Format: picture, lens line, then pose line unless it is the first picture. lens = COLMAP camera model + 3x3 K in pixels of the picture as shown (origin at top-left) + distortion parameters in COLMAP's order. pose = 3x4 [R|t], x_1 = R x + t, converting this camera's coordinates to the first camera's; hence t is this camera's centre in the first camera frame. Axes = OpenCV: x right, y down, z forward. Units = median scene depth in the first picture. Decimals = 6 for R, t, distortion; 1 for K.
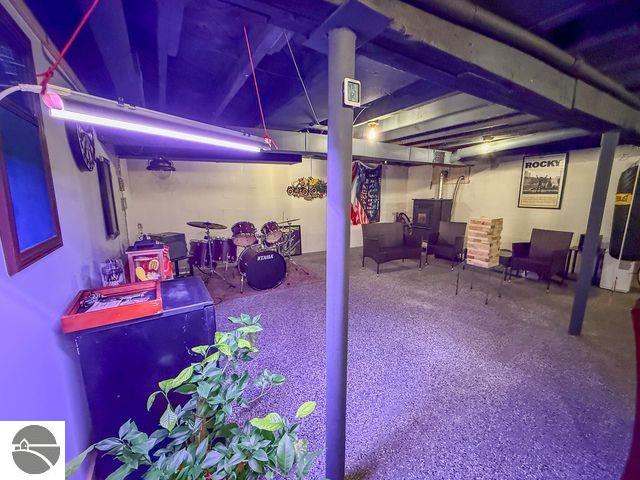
lens RADIAL K [[261.3, 0, 313.4], [0, 261.3, 239.3], [0, 0, 1]] dist [-0.001153, -0.000047]
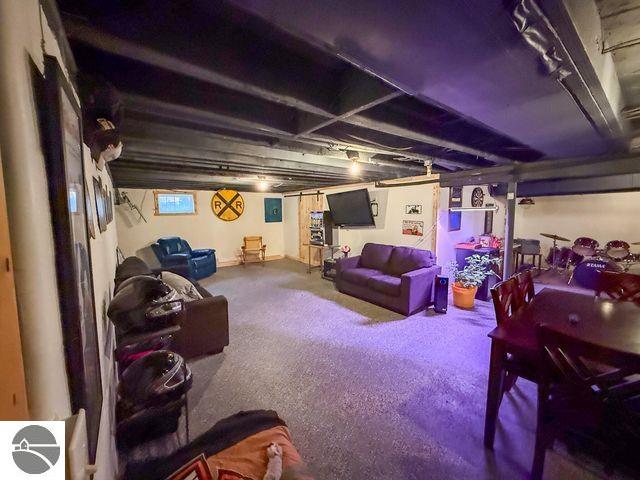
lens RADIAL K [[255.7, 0, 317.0], [0, 255.7, 239.7], [0, 0, 1]] dist [-0.001429, -0.000146]
pose [[0.112159, 0.110218, -0.987559, 0.615167], [-0.166292, 0.981896, 0.090700, 0.038743], [0.979677, 0.154050, 0.128456, -0.381215]]
